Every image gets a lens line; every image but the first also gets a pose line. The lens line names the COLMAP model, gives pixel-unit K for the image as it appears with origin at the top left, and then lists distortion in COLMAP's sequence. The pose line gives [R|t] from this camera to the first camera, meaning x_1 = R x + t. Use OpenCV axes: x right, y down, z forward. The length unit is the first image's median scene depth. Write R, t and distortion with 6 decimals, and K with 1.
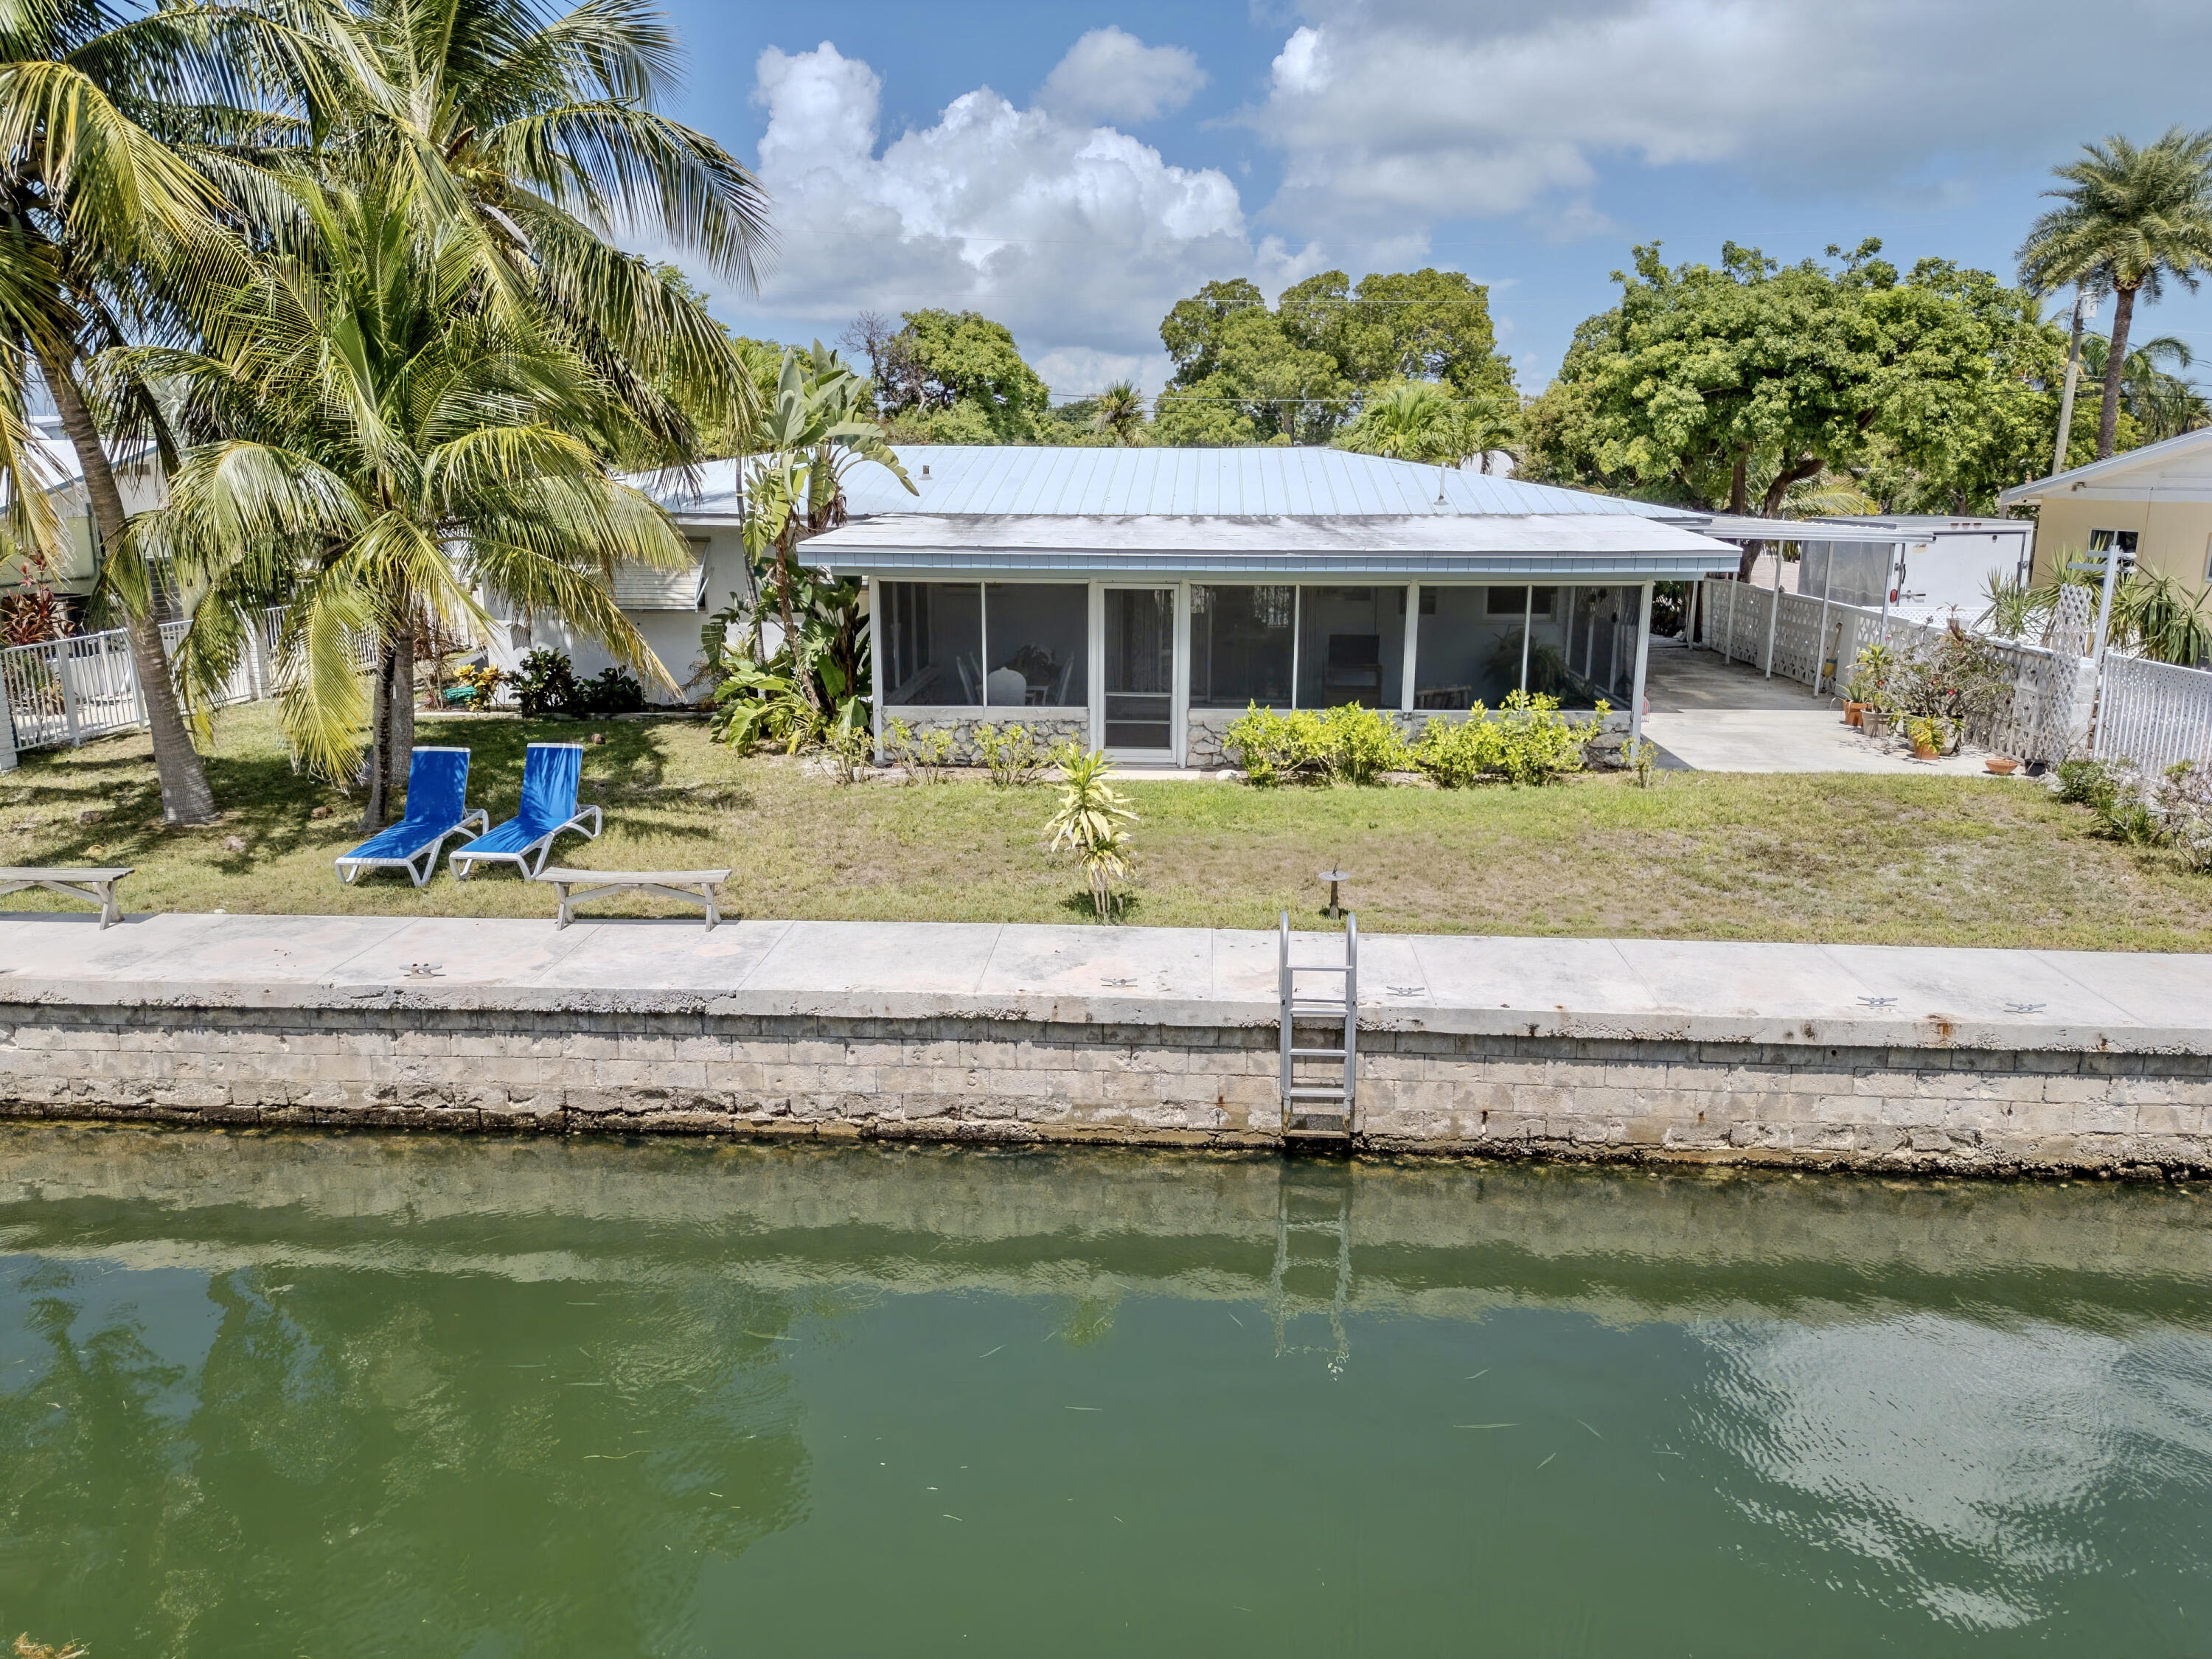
lens RADIAL K [[1545.3, 0, 1104.3], [0, 1545.3, 821.7], [0, 0, 1]] dist [0.092857, -0.104050]
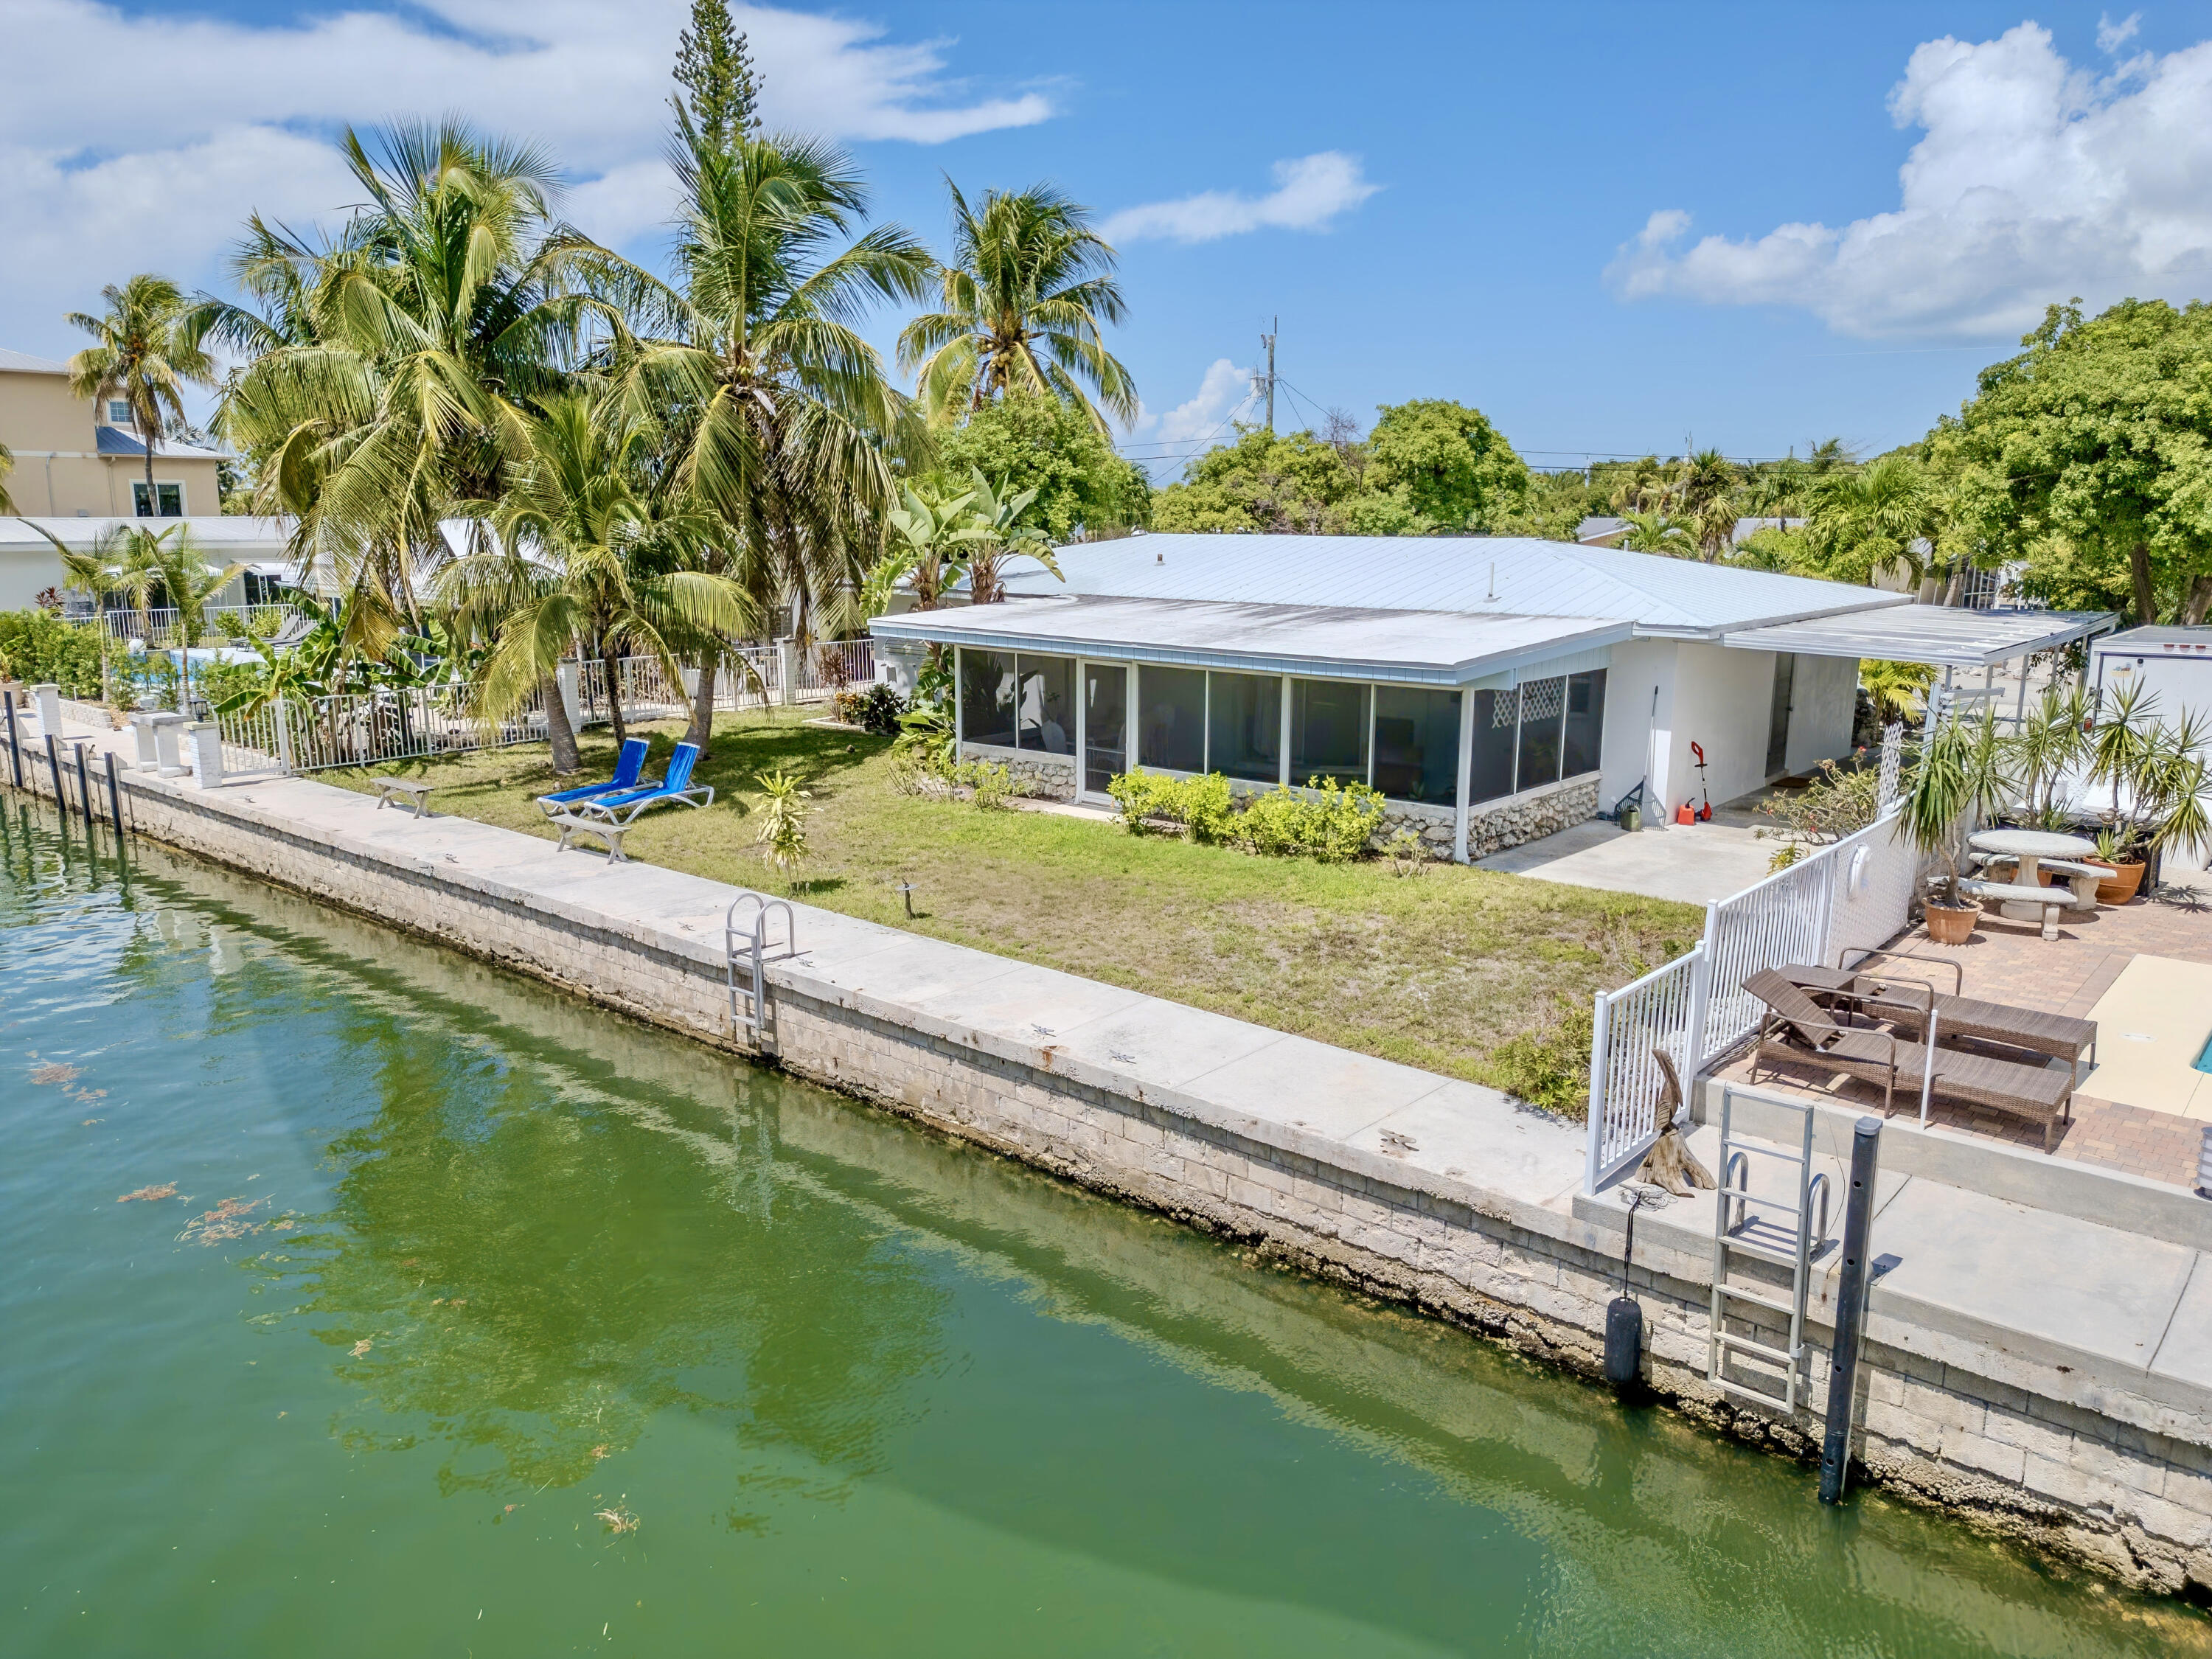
lens RADIAL K [[1545.3, 0, 1104.3], [0, 1545.3, 821.7], [0, 0, 1]] dist [0.092857, -0.104050]
pose [[0.793415, 0.119213, -0.596892, 1.128940], [-0.134243, 0.990758, 0.019435, -0.073031], [0.593693, 0.064709, 0.802086, 0.025181]]
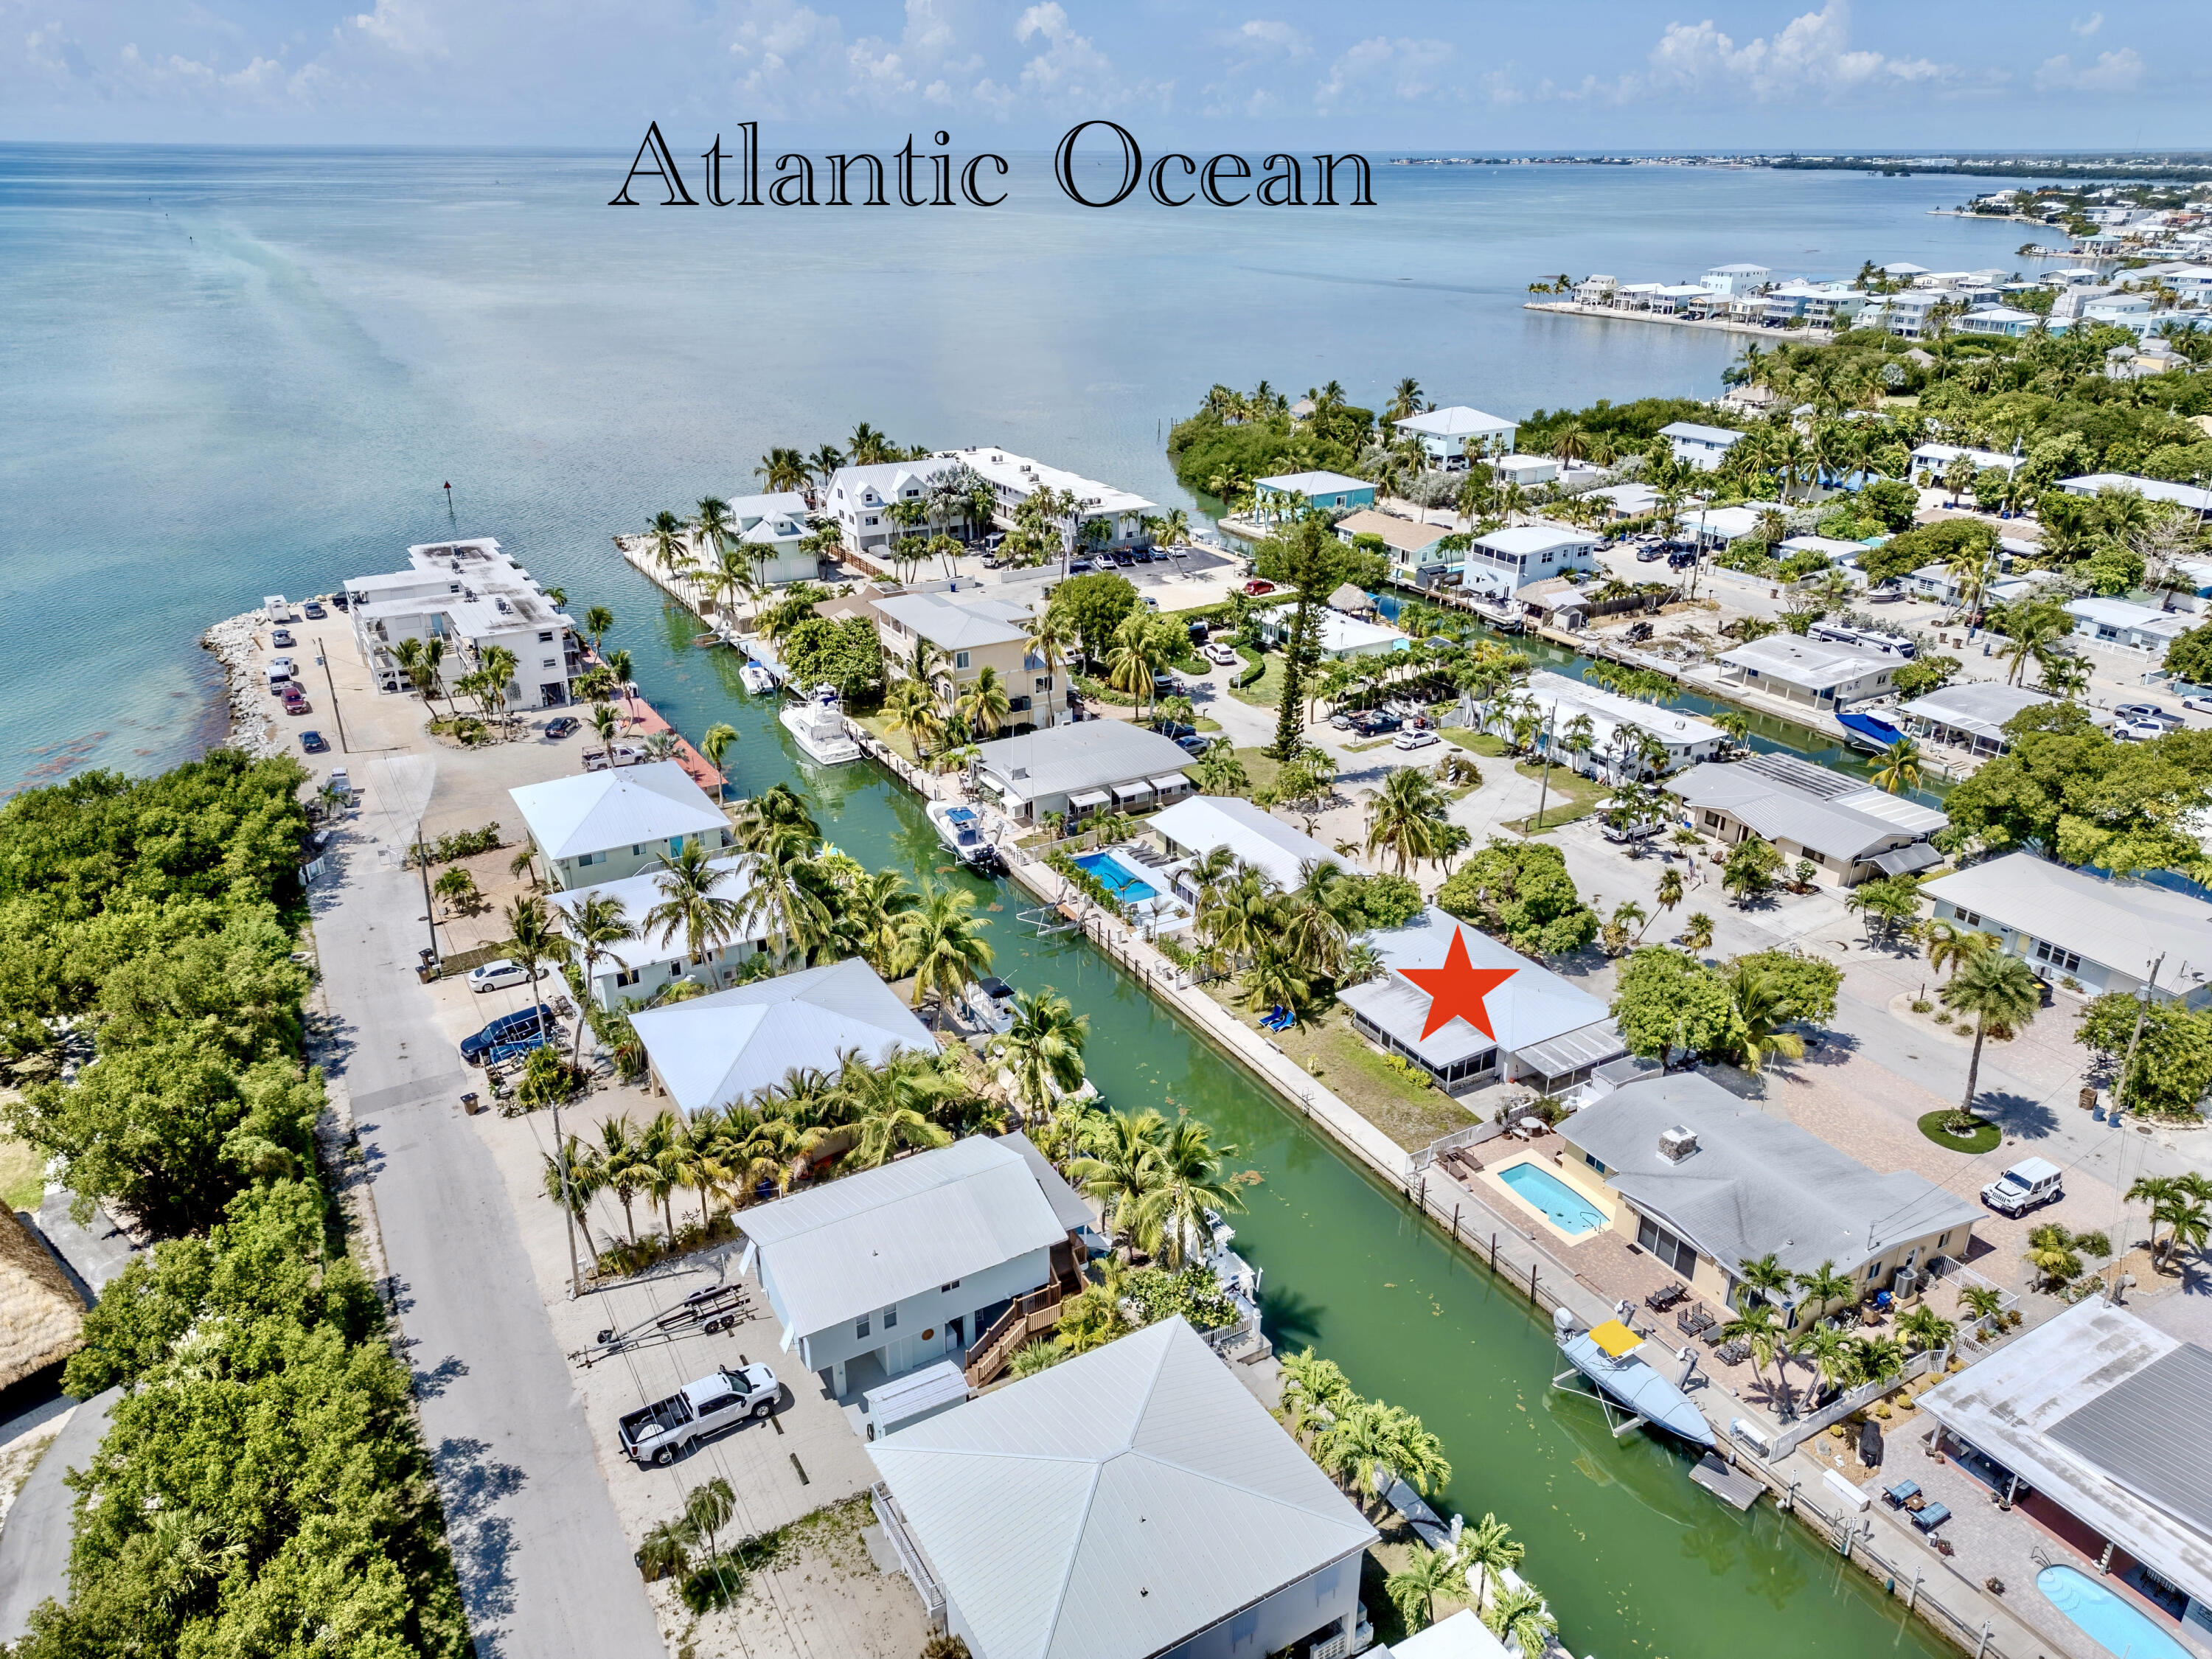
lens RADIAL K [[1576.0, 0, 1100.9], [0, 1576.0, 771.0], [0, 0, 1]] dist [0.077368, -0.079259]
pose [[0.551063, 0.310848, -0.774405, 5.112689], [-0.187617, 0.950421, 0.247993, -3.174433], [0.813099, 0.008632, 0.582062, -4.479762]]
